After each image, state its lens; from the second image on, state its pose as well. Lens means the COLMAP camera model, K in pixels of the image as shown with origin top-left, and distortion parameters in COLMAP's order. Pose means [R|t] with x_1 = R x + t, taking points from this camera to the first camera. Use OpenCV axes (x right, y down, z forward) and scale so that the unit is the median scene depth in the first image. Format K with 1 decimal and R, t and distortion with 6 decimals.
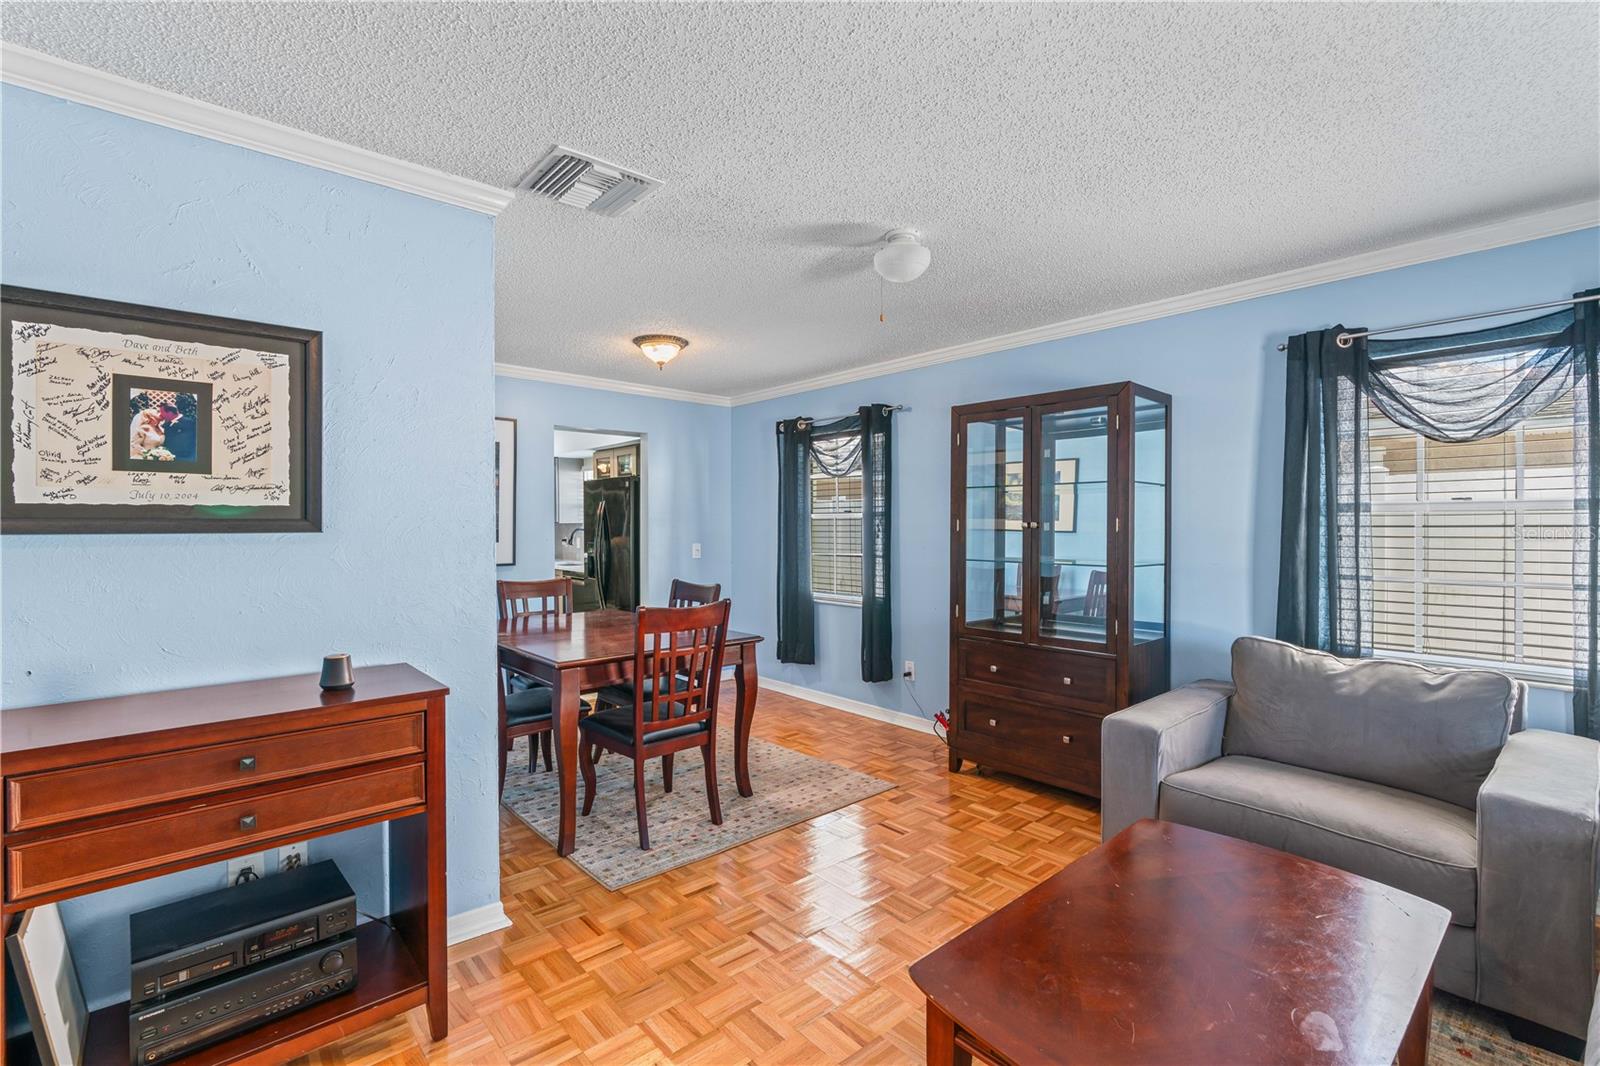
lens RADIAL K [[731.7, 0, 789.8], [0, 731.7, 530.1], [0, 0, 1]] dist [-0.012007, 0.004120]
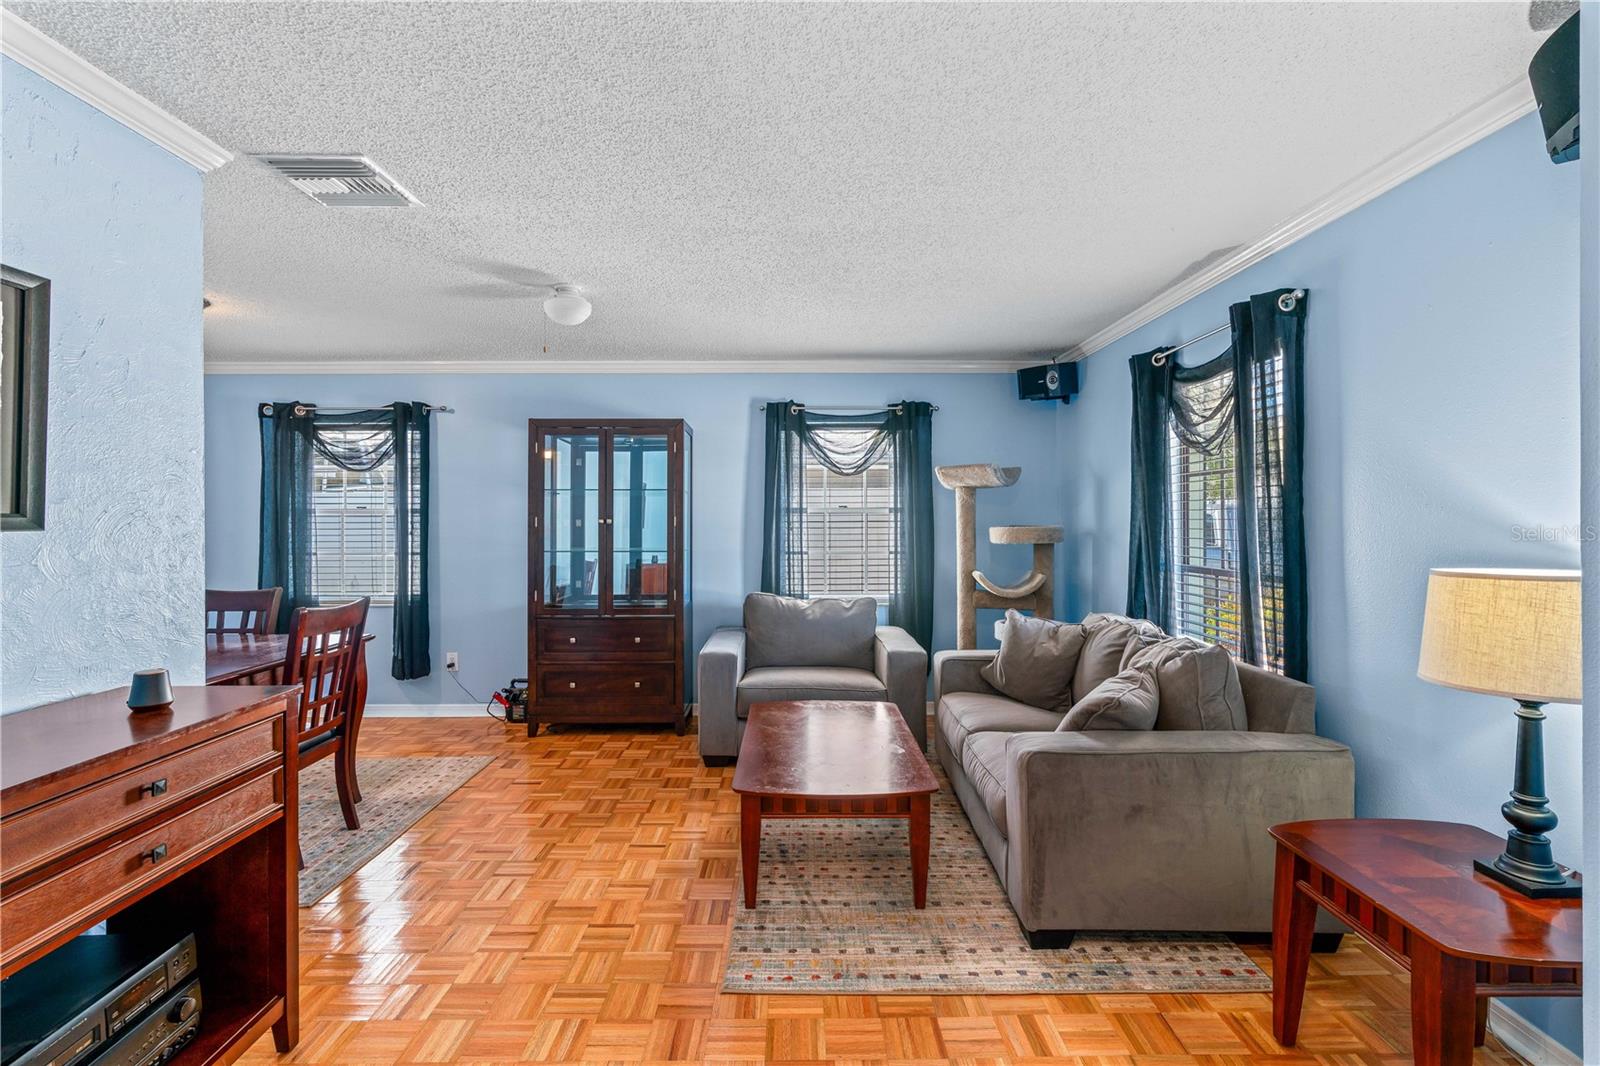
lens RADIAL K [[731.7, 0, 815.5], [0, 731.7, 519.8], [0, 0, 1]] dist [-0.012007, 0.004120]
pose [[0.641123, 0.000653, 0.767438, -0.487459], [0.007717, 0.999944, -0.007297, 0.002639], [-0.767399, 0.010600, 0.641082, -0.105744]]
